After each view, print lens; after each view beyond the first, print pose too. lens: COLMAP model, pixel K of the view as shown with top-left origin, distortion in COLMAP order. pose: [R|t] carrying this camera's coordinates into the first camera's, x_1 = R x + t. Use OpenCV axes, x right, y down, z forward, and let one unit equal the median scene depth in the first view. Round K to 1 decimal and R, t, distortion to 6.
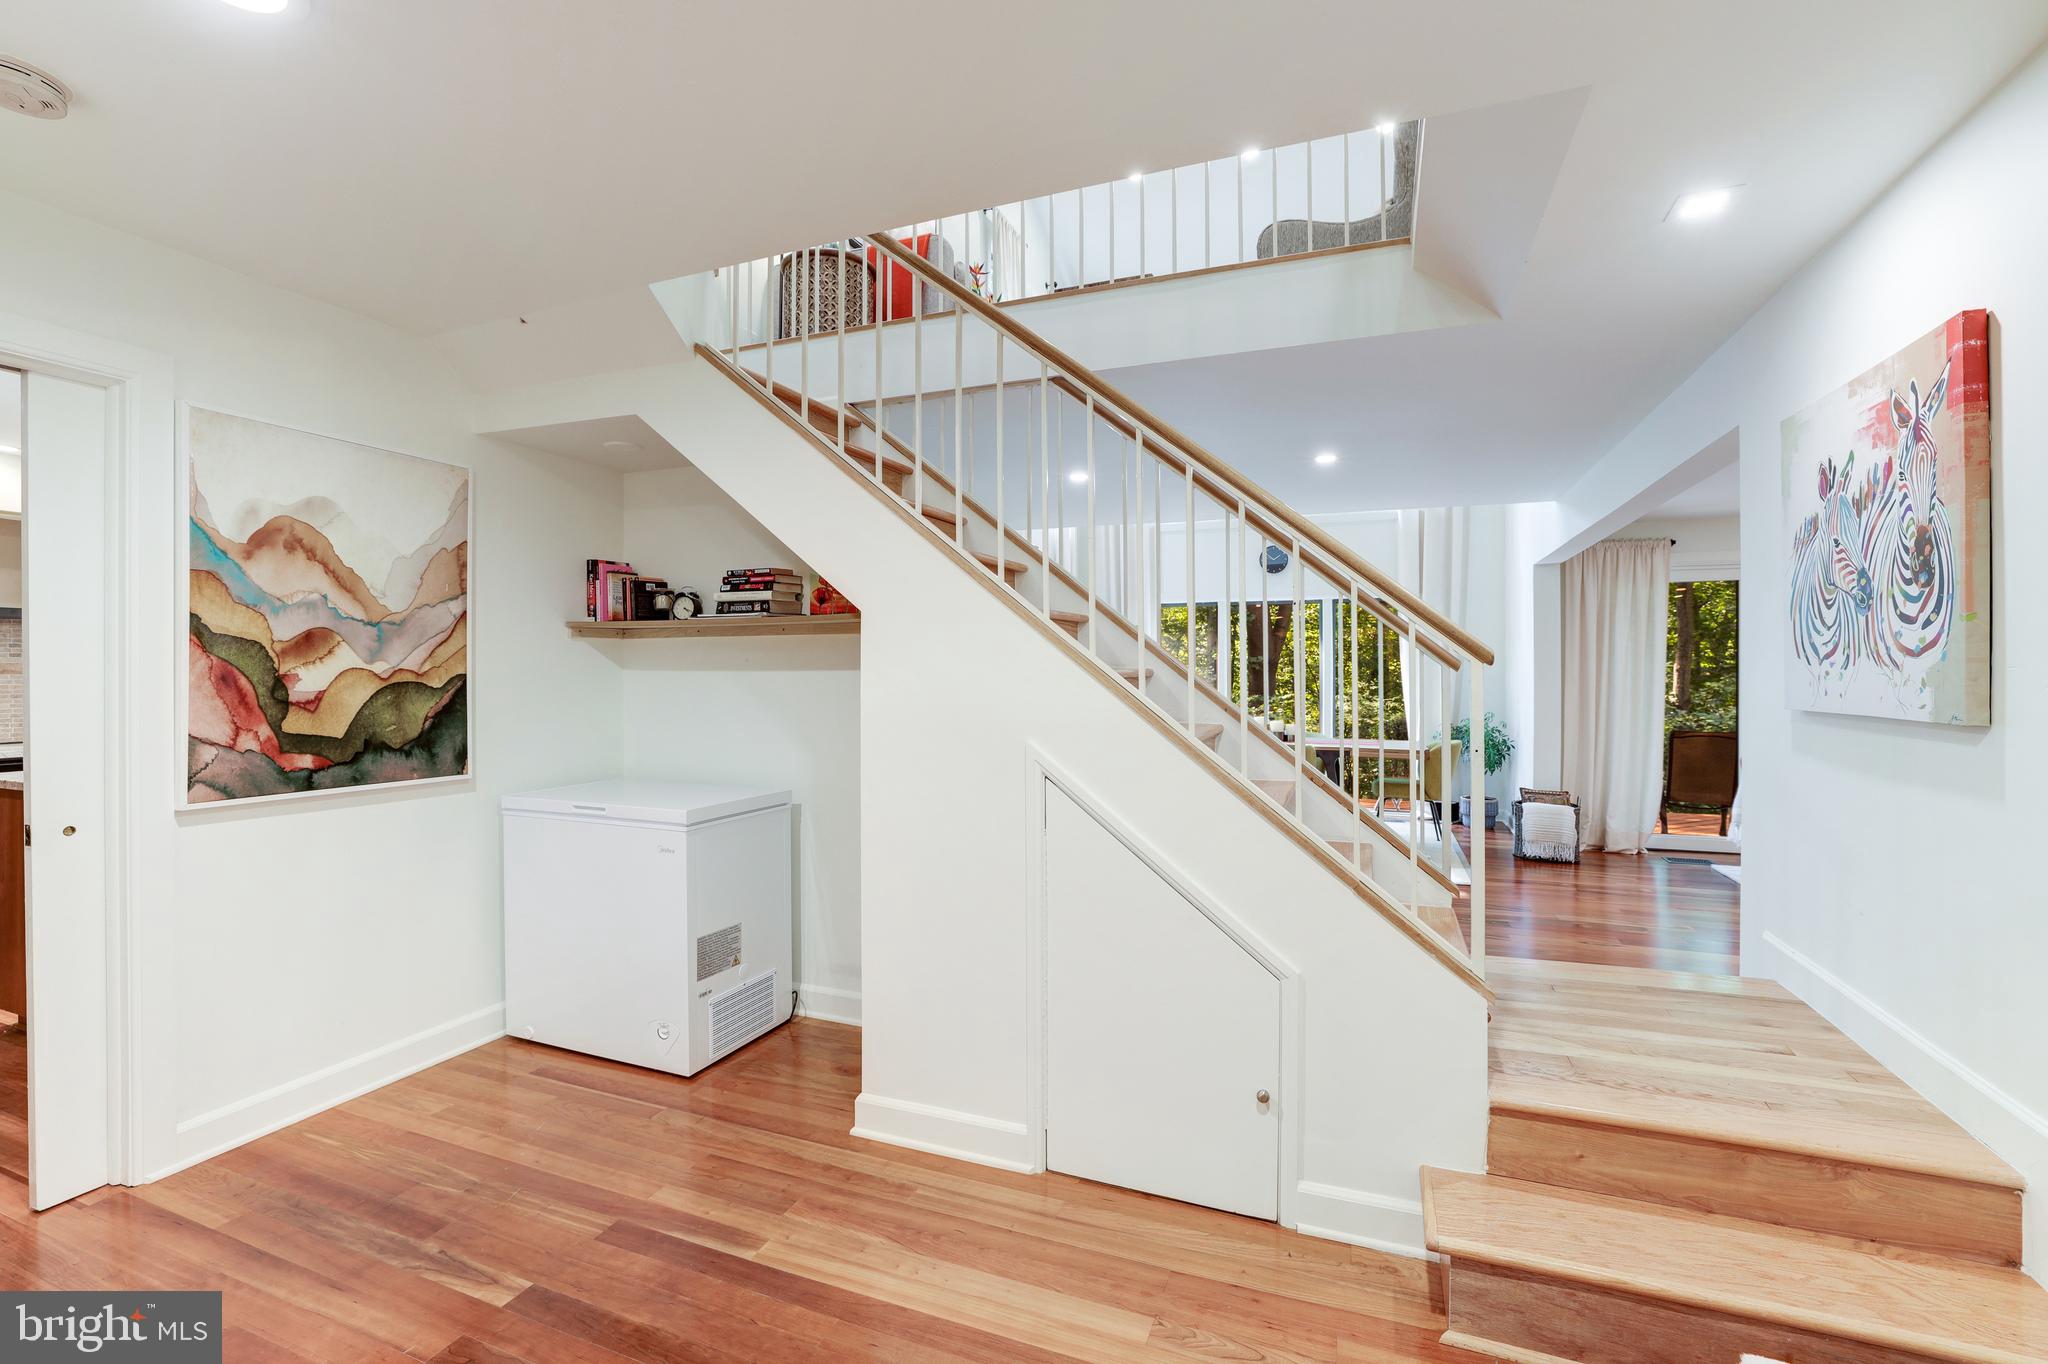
lens RADIAL K [[888.9, 0, 1021.4], [0, 888.9, 673.6], [0, 0, 1]] dist [-0.046994, 0.017151]
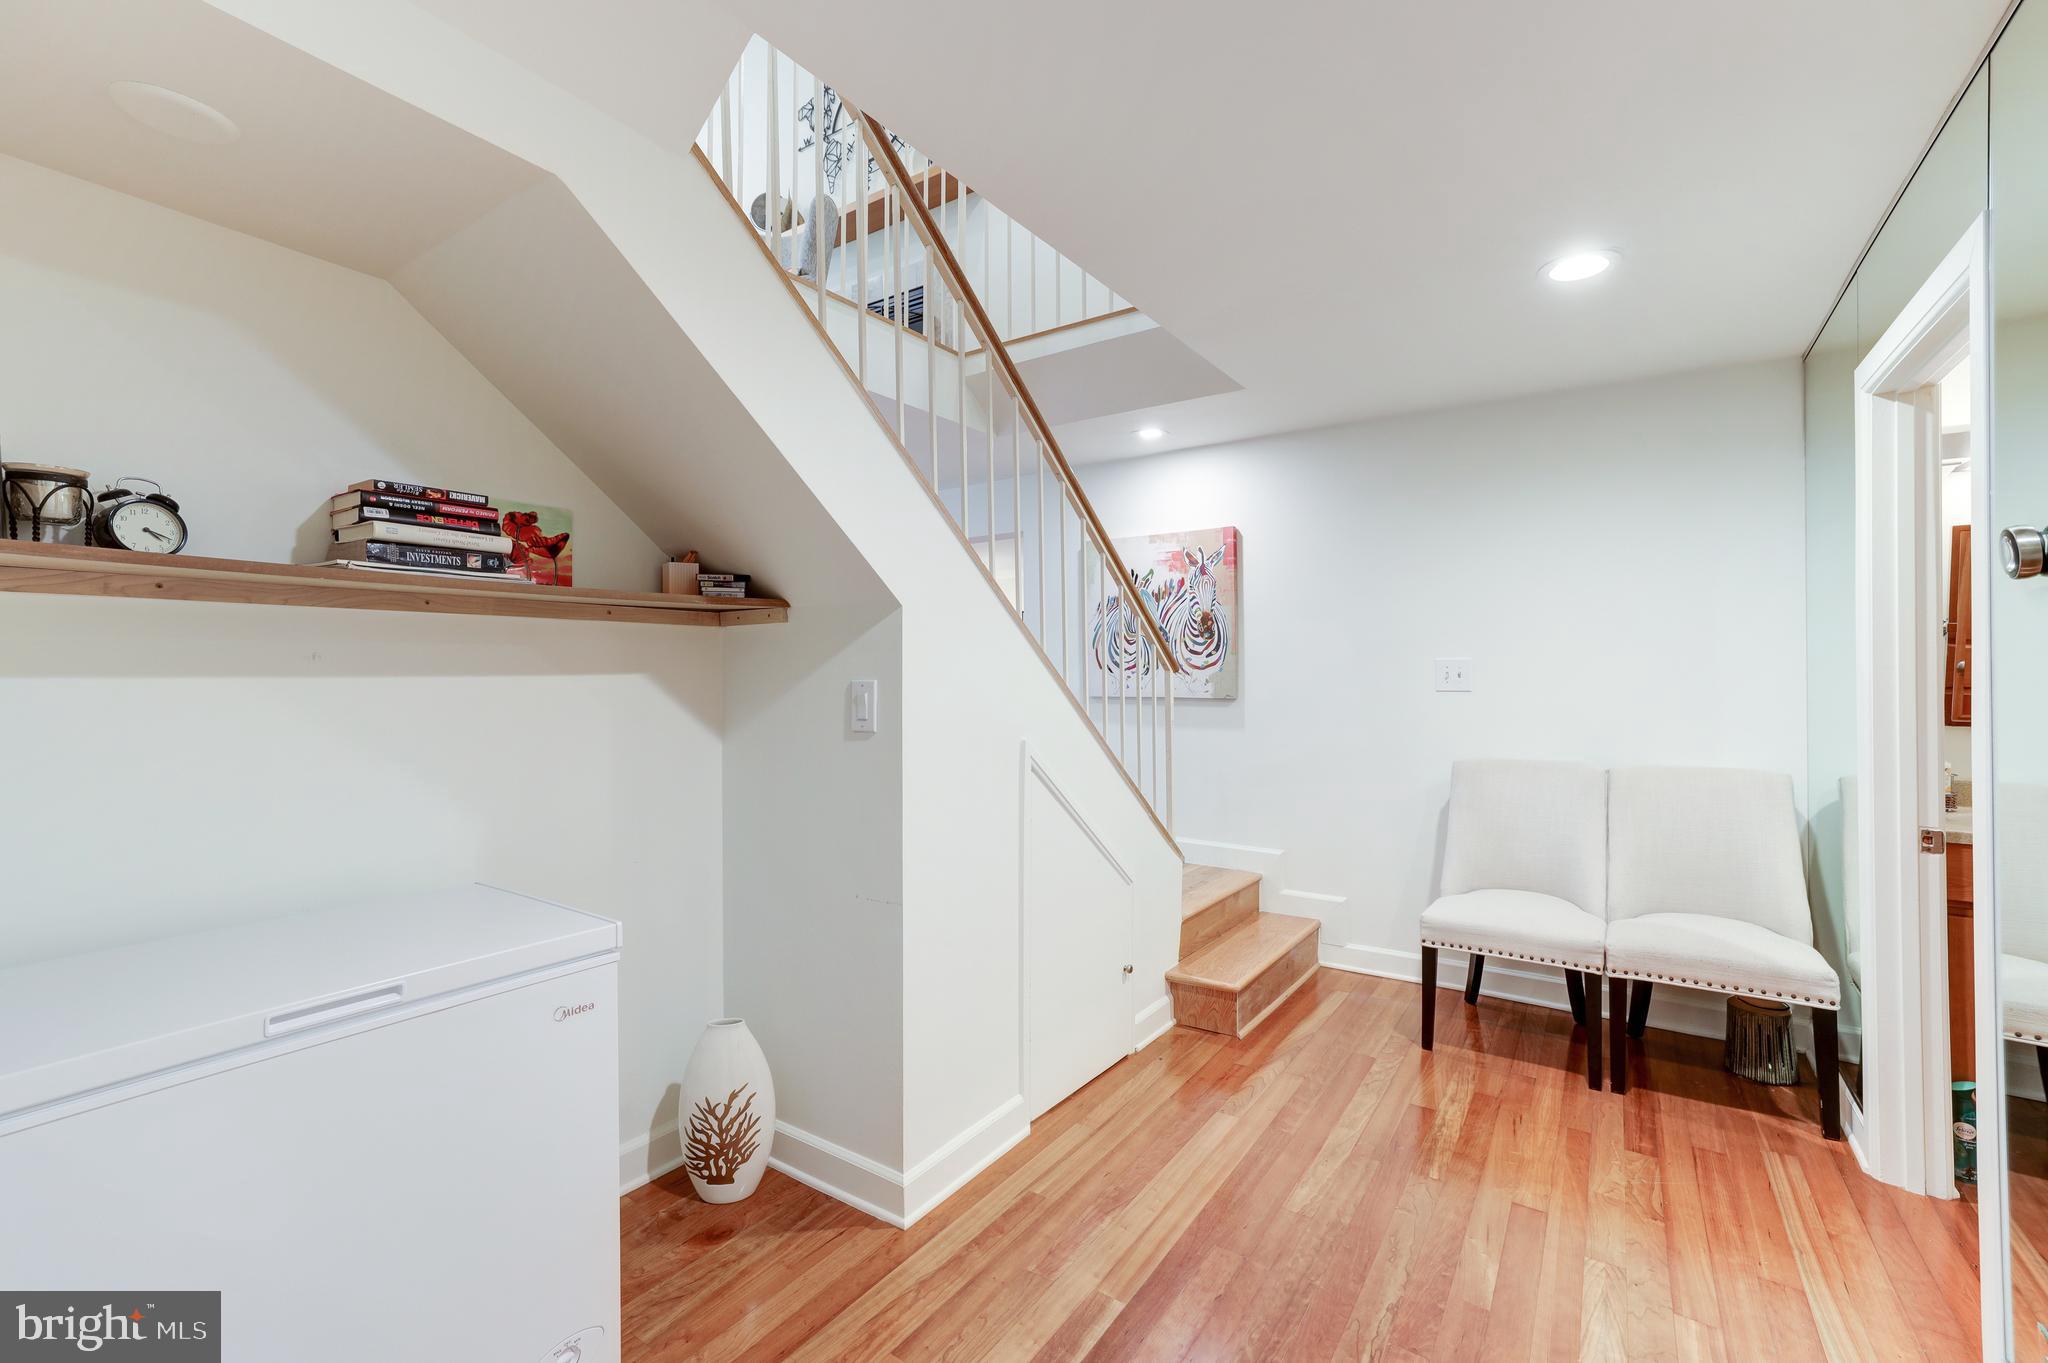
lens RADIAL K [[888.9, 0, 1021.4], [0, 888.9, 673.1], [0, 0, 1]] dist [-0.046994, 0.017151]
pose [[0.220474, 0.003892, 0.975385, -1.263866], [0.004718, 0.999976, -0.005057, -0.000802], [-0.975382, 0.005716, 0.220450, 0.901954]]
